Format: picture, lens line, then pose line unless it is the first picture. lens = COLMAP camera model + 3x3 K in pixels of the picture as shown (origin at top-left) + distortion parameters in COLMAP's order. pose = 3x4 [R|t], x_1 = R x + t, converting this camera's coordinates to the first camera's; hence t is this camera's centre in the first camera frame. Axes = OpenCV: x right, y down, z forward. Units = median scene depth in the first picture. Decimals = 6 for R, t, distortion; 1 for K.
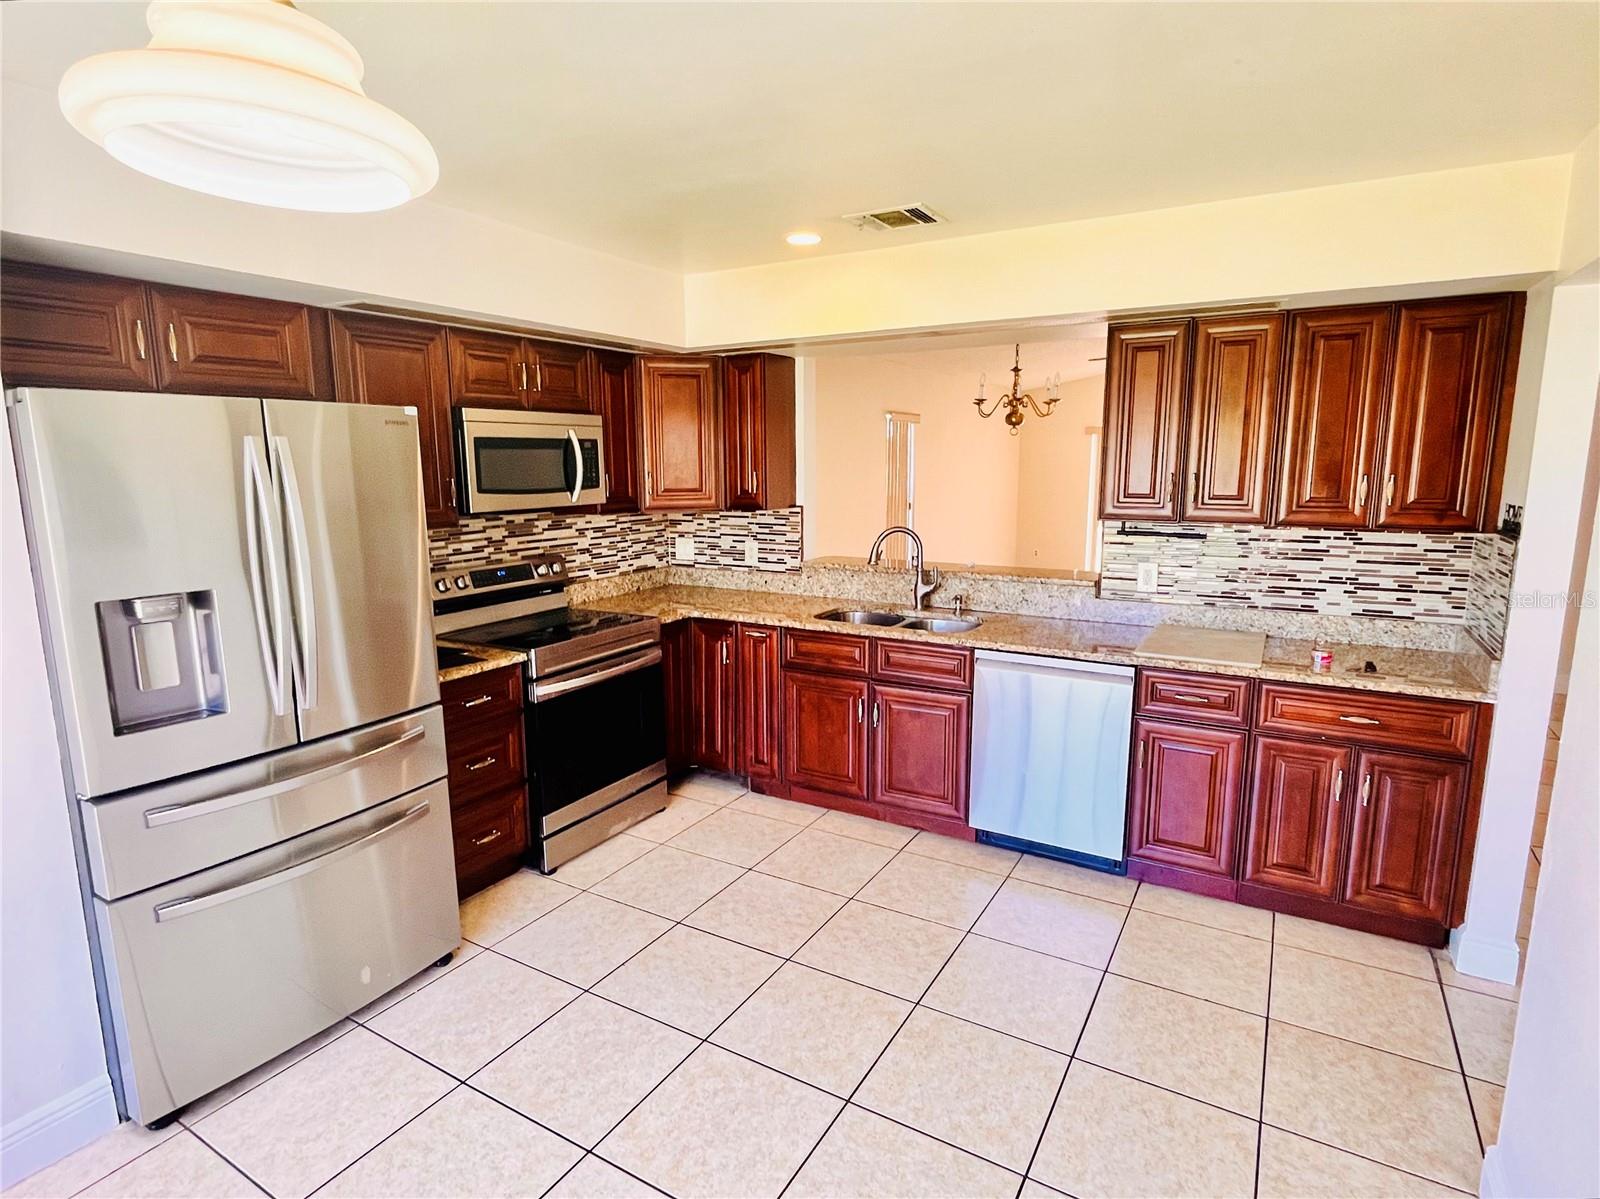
lens RADIAL K [[817.6, 0, 806.4], [0, 817.6, 597.0], [0, 0, 1]] dist [-0.001358, 0.000848]
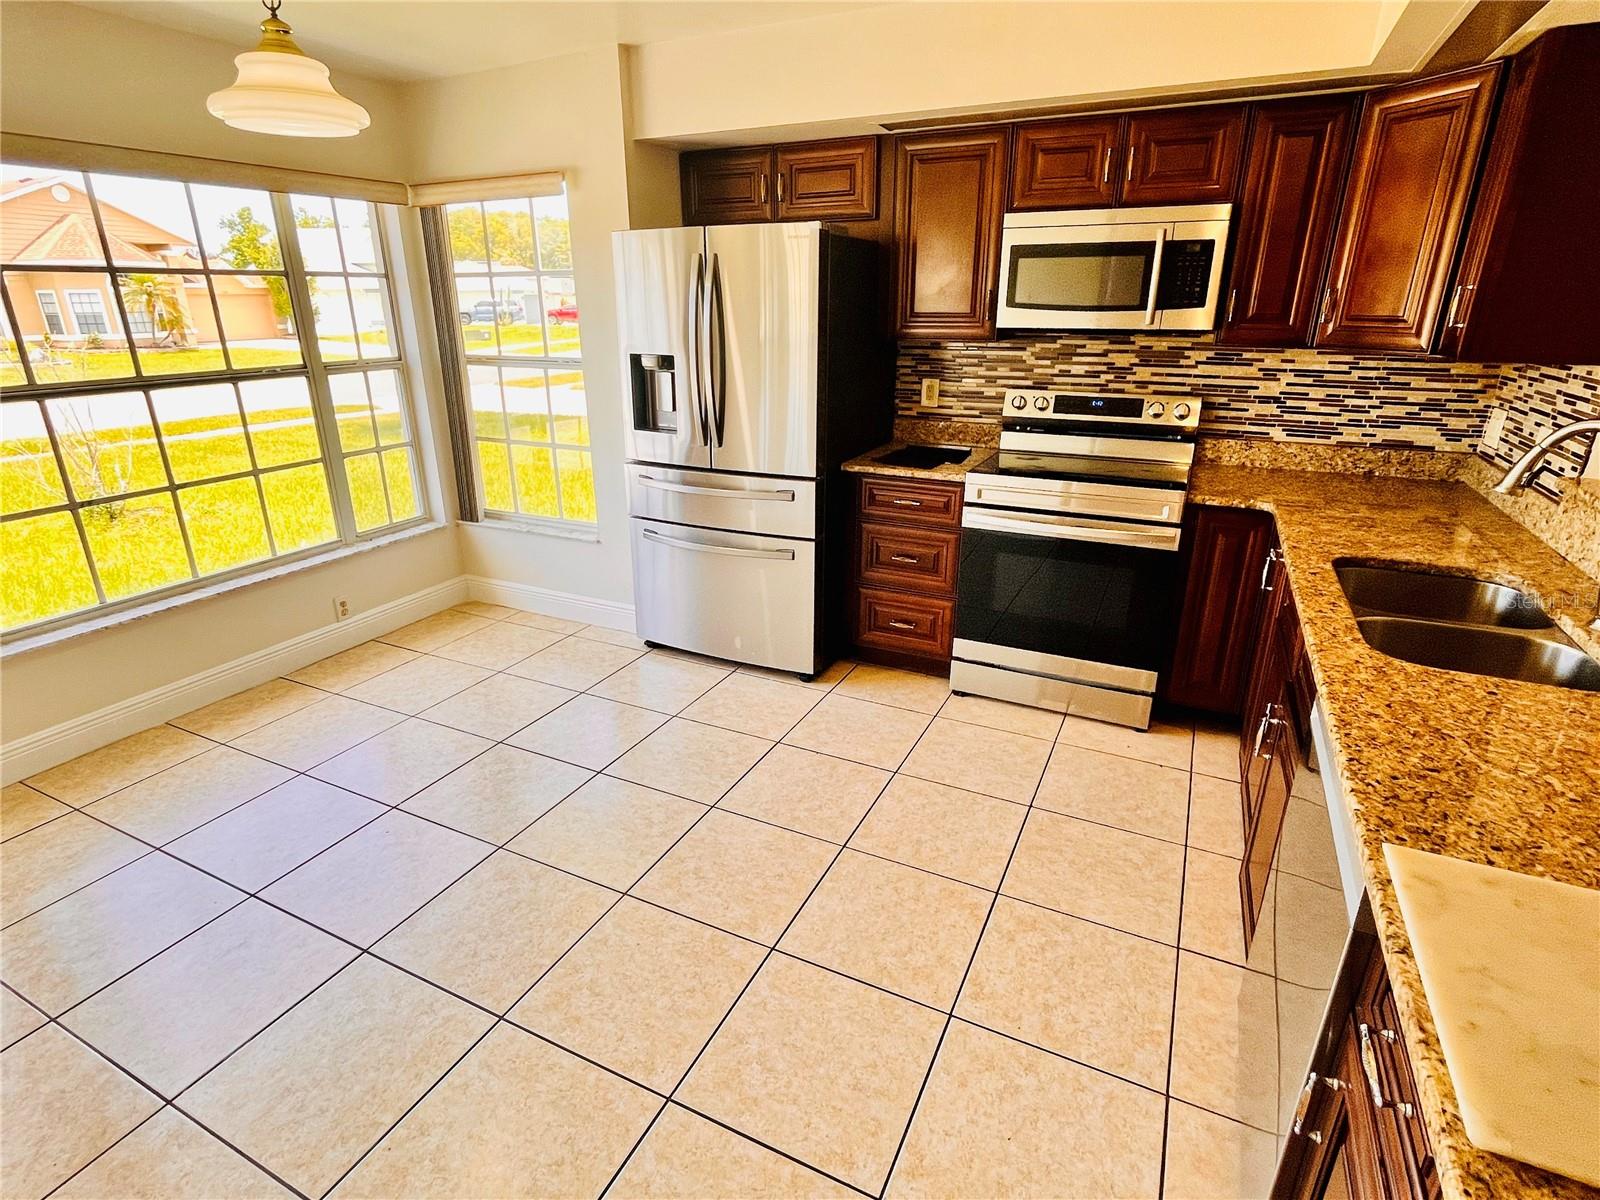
lens RADIAL K [[817.6, 0, 806.2], [0, 817.6, 599.8], [0, 0, 1]] dist [-0.001358, 0.000848]
pose [[0.094903, 0.351868, -0.931226, 0.617568], [-0.165263, 0.928036, 0.333821, -0.090535], [0.981673, 0.122217, 0.146224, 0.679125]]
